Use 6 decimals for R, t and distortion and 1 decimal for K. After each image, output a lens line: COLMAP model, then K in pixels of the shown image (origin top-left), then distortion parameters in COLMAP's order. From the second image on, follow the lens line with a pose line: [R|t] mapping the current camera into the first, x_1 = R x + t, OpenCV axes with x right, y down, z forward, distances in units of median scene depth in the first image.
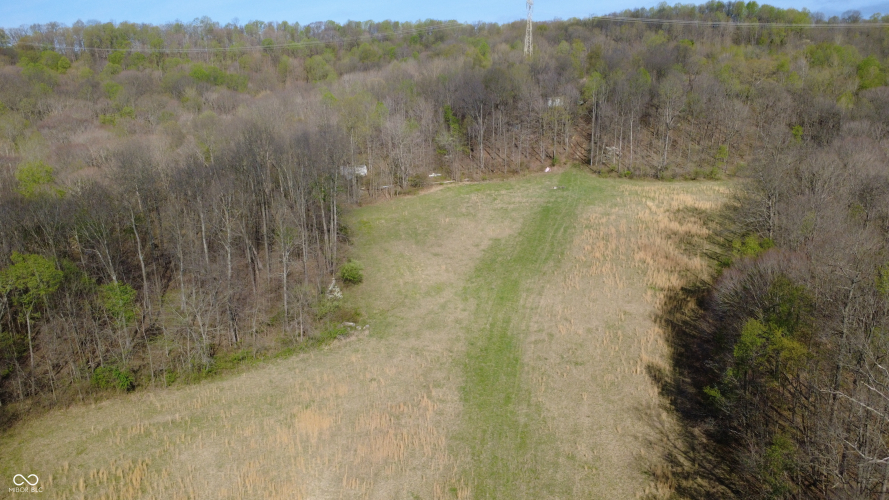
lens RADIAL K [[615.6, 0, 443.8], [0, 615.6, 249.4], [0, 0, 1]] dist [-0.000050, 0.002323]
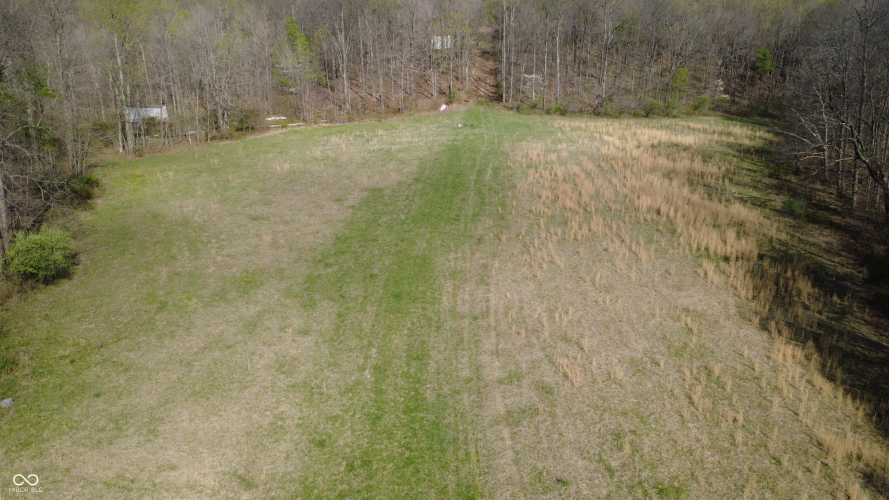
lens RADIAL K [[615.6, 0, 445.3], [0, 615.6, 248.9], [0, 0, 1]] dist [-0.000050, 0.002323]
pose [[0.978045, -0.043441, 0.203815, 0.029400], [0.043845, 0.999035, 0.002533, 0.033417], [-0.203728, 0.006458, 0.979006, 0.410011]]
